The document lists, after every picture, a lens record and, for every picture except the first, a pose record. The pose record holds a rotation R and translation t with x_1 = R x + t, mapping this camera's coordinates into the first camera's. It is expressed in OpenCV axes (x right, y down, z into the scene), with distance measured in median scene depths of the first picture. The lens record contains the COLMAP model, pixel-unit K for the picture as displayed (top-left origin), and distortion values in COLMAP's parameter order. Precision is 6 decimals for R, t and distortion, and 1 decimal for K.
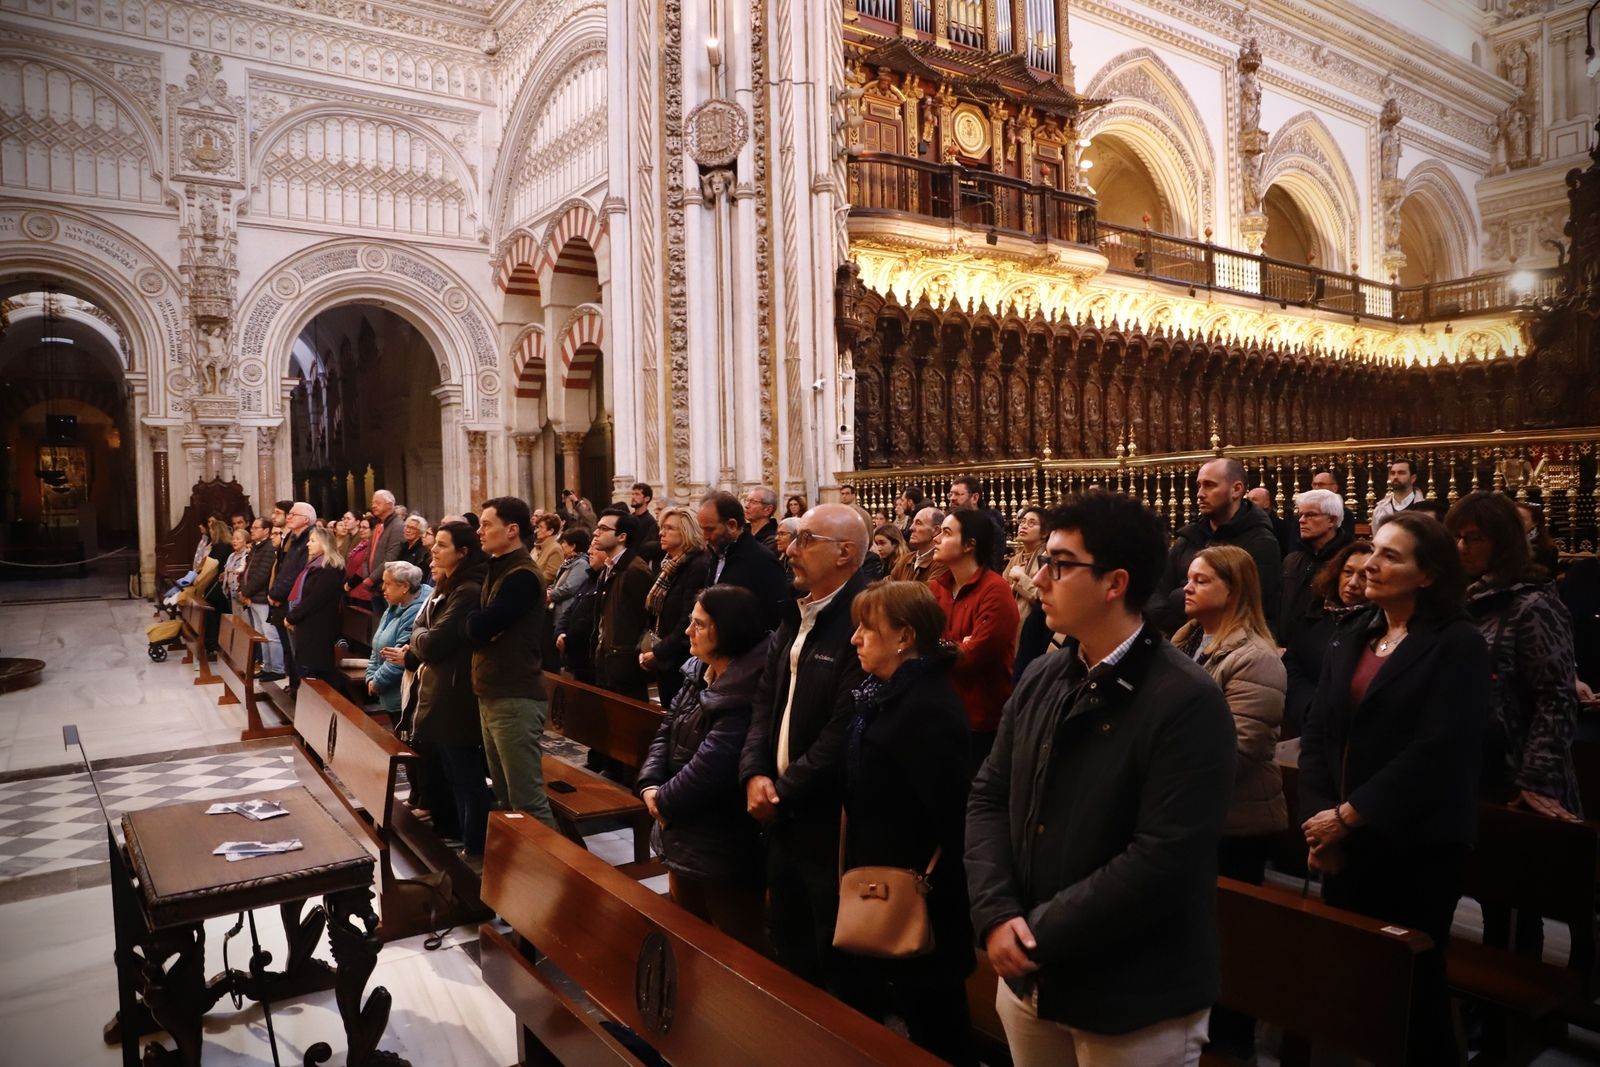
lens RADIAL K [[1075.9, 0, 800.0], [0, 1075.9, 533.5], [0, 0, 1]] dist [-0.126967, 0.087771]
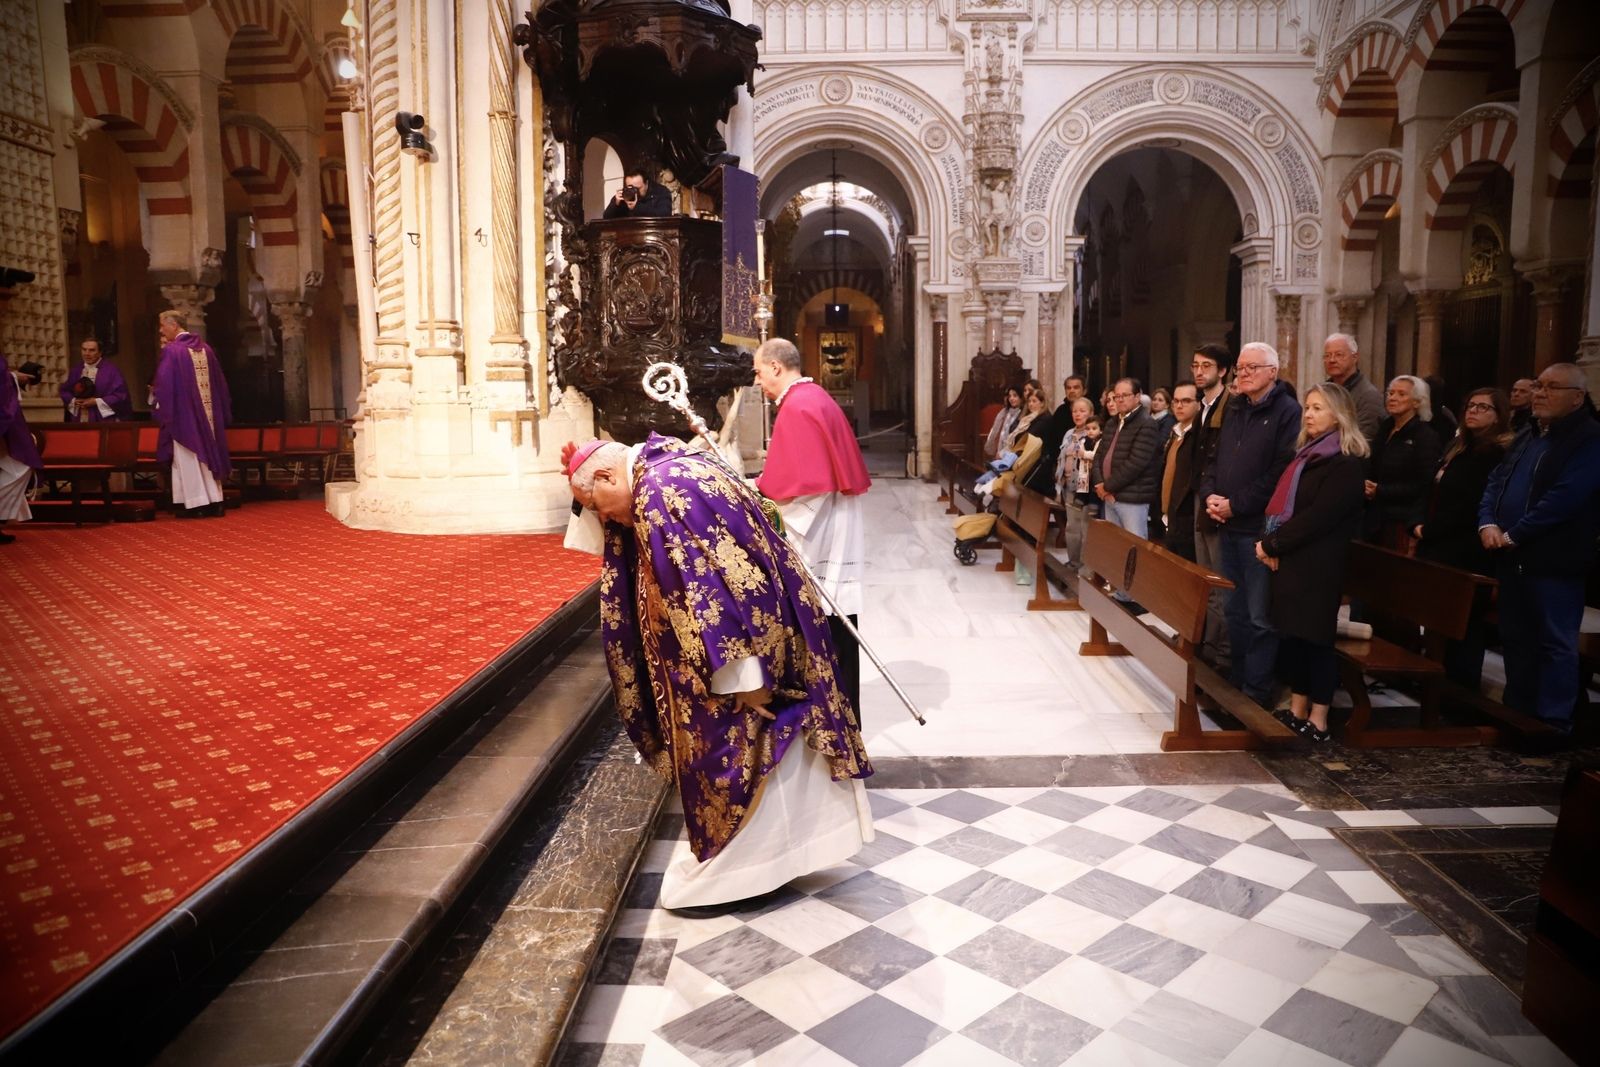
lens RADIAL K [[1075.9, 0, 800.0], [0, 1075.9, 533.5], [0, 0, 1]] dist [-0.126967, 0.087771]
pose [[0.796974, 0.087914, -0.597582, -0.125731], [-0.026585, 0.993498, 0.110705, 0.006946], [0.603429, -0.072343, 0.794129, 0.147973]]
